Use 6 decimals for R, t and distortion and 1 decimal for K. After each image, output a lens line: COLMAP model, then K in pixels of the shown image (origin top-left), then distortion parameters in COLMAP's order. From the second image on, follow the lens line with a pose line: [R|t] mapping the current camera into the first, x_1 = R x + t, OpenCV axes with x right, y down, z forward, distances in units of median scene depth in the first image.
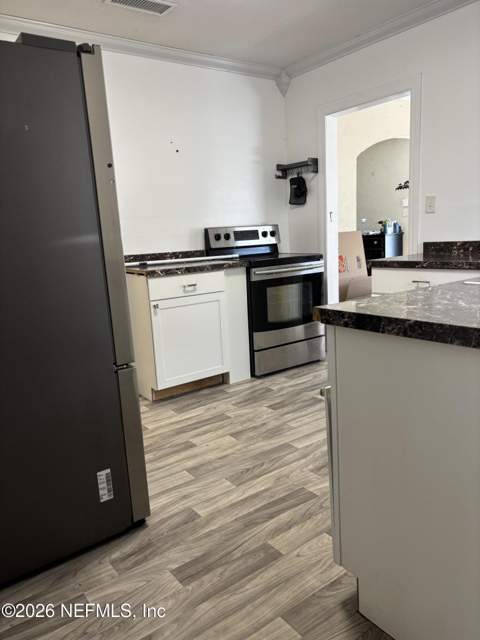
lens RADIAL K [[482.2, 0, 242.9], [0, 482.2, 324.2], [0, 0, 1]] dist [0.000952, -0.005203]
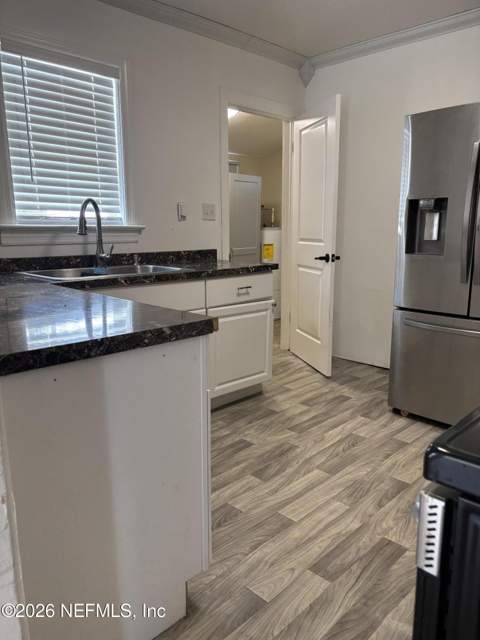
lens RADIAL K [[485.9, 0, 241.6], [0, 485.9, 321.6], [0, 0, 1]] dist [0.023611, -0.016480]
pose [[-0.985892, 0.089952, -0.141158, 0.342291], [0.029333, 0.923123, 0.383383, -0.344003], [0.164792, 0.373834, -0.912739, 1.619987]]
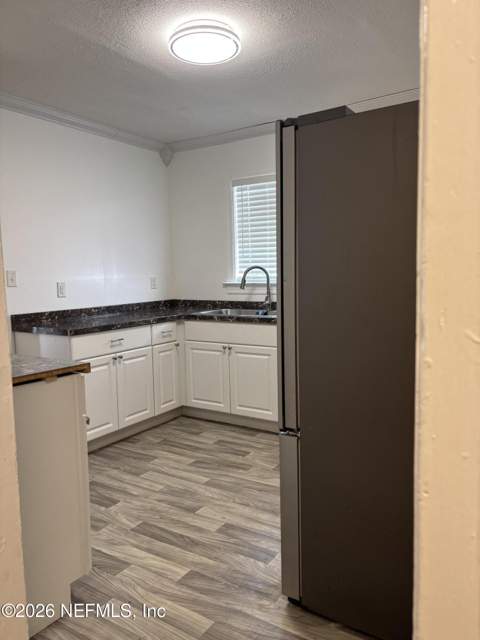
lens RADIAL K [[485.9, 0, 236.2], [0, 485.9, 320.0], [0, 0, 1]] dist [0.023611, -0.016480]
pose [[-0.340367, -0.022164, 0.940032, -0.935473], [0.220618, 0.969933, 0.102751, -0.206168], [-0.914045, 0.242361, -0.325243, 1.158912]]
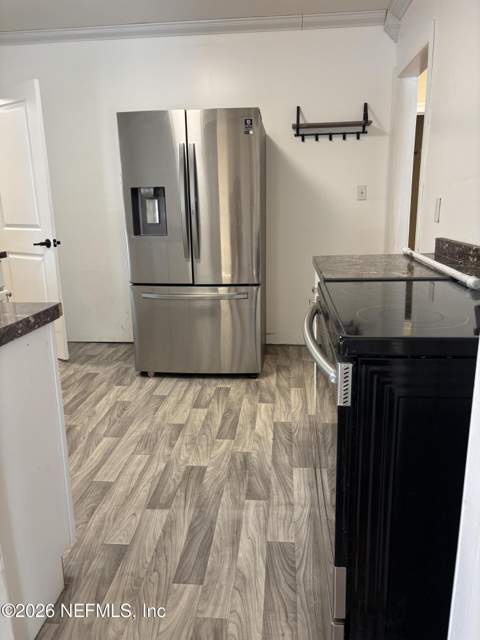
lens RADIAL K [[485.9, 0, 243.0], [0, 485.9, 315.4], [0, 0, 1]] dist [0.023611, -0.016480]
pose [[-0.662829, 0.230960, -0.712261, 0.553882], [-0.092178, 0.918835, 0.383726, -0.368853], [0.743075, 0.319999, -0.587741, 1.626386]]
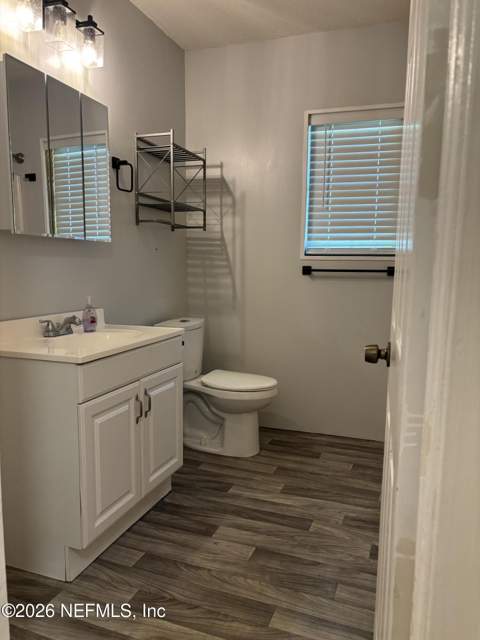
lens RADIAL K [[485.9, 0, 246.3], [0, 485.9, 322.0], [0, 0, 1]] dist [0.023611, -0.016480]
pose [[0.538942, 0.153095, -0.828314, 0.516890], [-0.196976, 0.978987, 0.052781, -0.133670], [0.818989, 0.134712, 0.557773, 0.550137]]
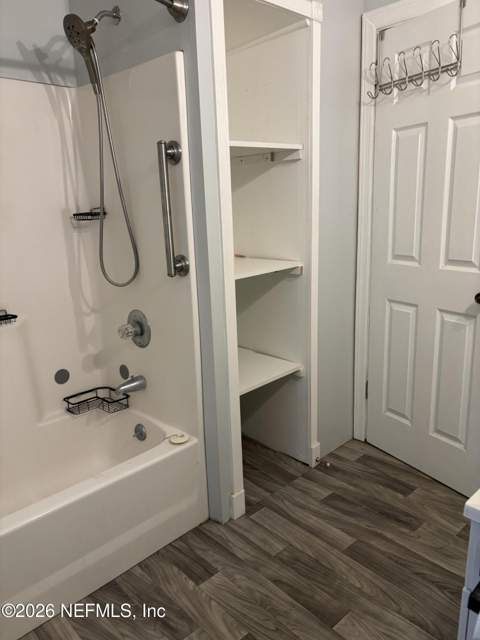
lens RADIAL K [[485.9, 0, 240.0], [0, 485.9, 321.6], [0, 0, 1]] dist [0.023611, -0.016480]
pose [[-0.095336, -0.185434, 0.978021, -0.512122], [0.229717, 0.951879, 0.202870, -0.245893], [-0.968577, 0.244009, -0.048151, 1.061140]]
